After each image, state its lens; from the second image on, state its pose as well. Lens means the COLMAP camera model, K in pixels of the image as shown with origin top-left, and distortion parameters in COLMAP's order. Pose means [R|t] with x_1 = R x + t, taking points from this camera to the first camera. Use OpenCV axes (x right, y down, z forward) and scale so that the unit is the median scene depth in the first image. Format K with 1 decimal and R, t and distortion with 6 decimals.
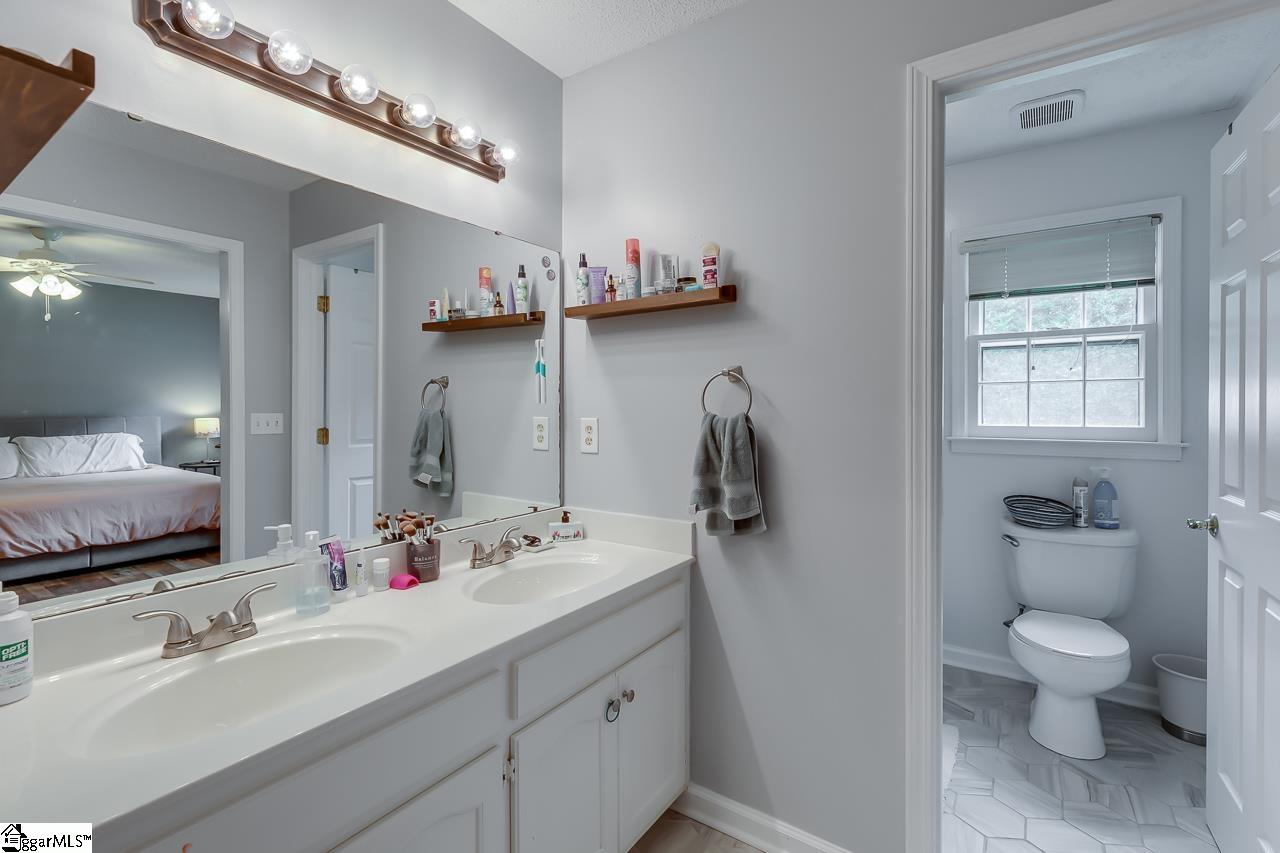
lens RADIAL K [[579.1, 0, 644.0], [0, 579.1, 414.9], [0, 0, 1]] dist [0.009754, -0.000240]
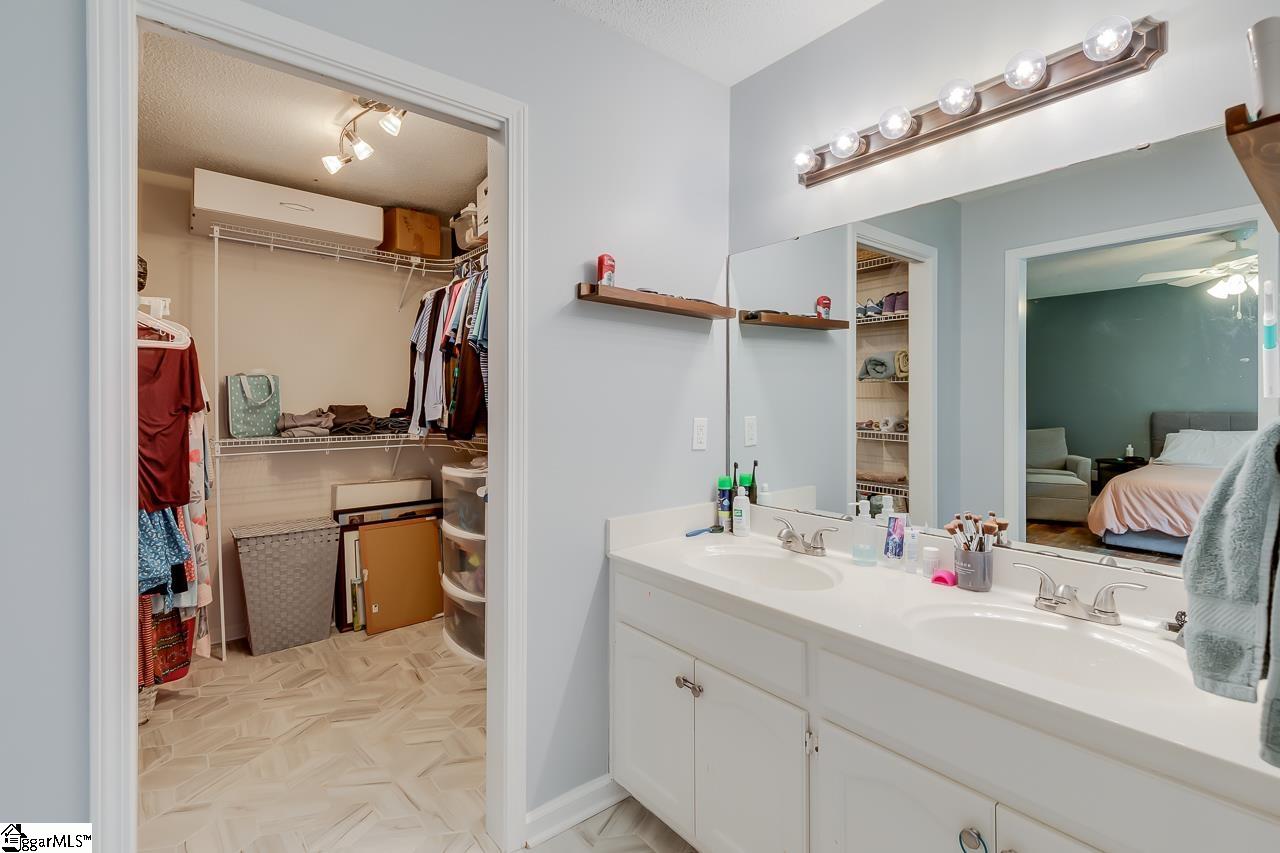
lens RADIAL K [[579.1, 0, 644.0], [0, 579.1, 414.9], [0, 0, 1]] dist [0.009754, -0.000240]
pose [[-0.289838, 0.019360, -0.956880, 0.753839], [-0.010908, 0.999664, 0.023529, -0.015722], [0.957014, 0.017257, -0.289529, 0.846266]]
